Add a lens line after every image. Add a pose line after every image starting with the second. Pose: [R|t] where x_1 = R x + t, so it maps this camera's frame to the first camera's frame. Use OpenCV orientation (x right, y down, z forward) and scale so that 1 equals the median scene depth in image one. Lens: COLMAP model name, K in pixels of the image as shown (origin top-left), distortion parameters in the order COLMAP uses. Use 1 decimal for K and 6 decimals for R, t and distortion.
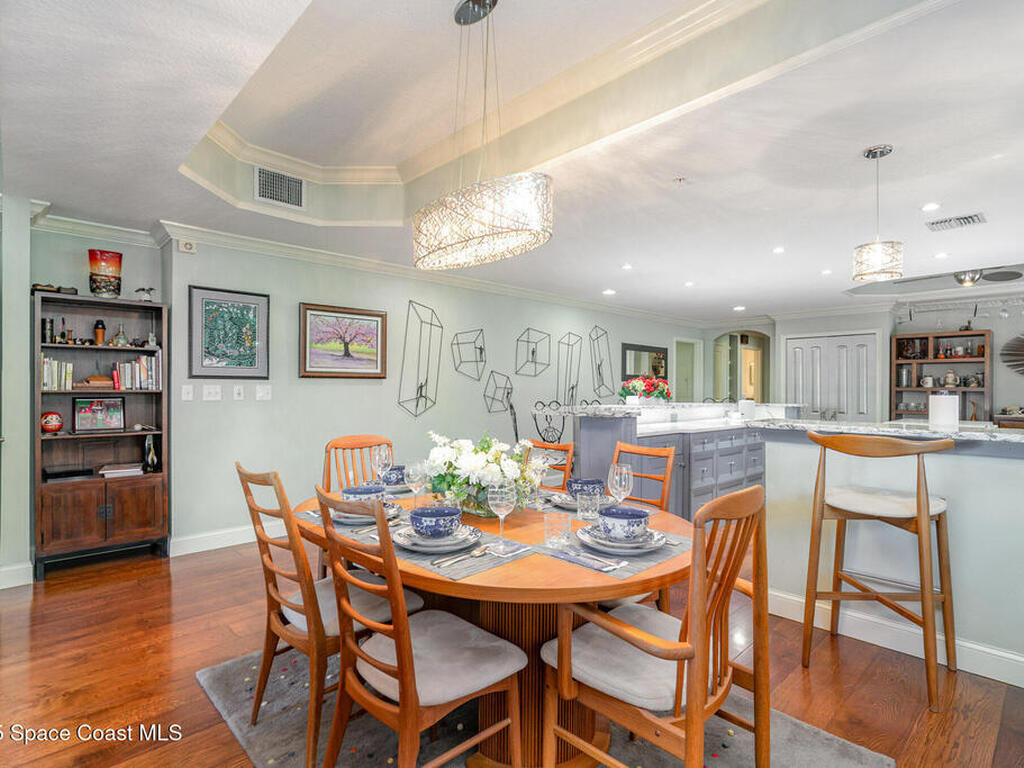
lens RADIAL K [[485.0, 0, 512.0], [0, 485.0, 384.0], [0, 0, 1]] dist [-0.062372, 0.016420]
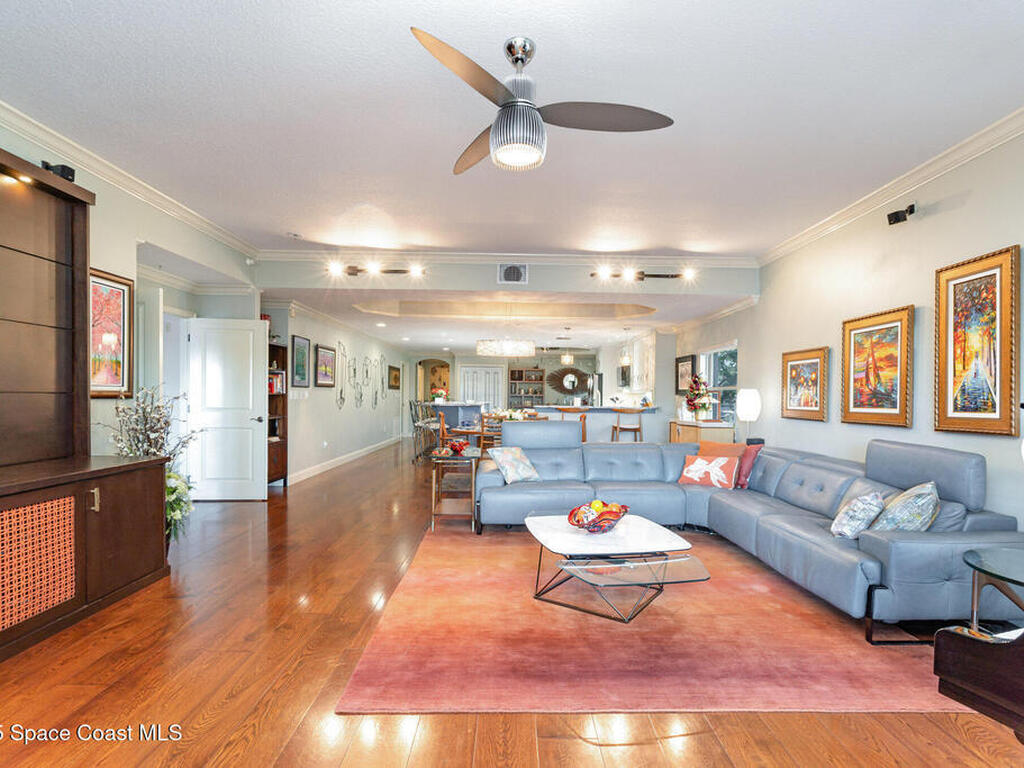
lens RADIAL K [[485.0, 0, 512.0], [0, 485.0, 384.0], [0, 0, 1]] dist [-0.062372, 0.016420]
pose [[0.663236, 0.020261, 0.748136, -0.803264], [-0.006759, 0.999755, -0.021083, 0.006802], [-0.748380, 0.008926, 0.663210, -0.429829]]
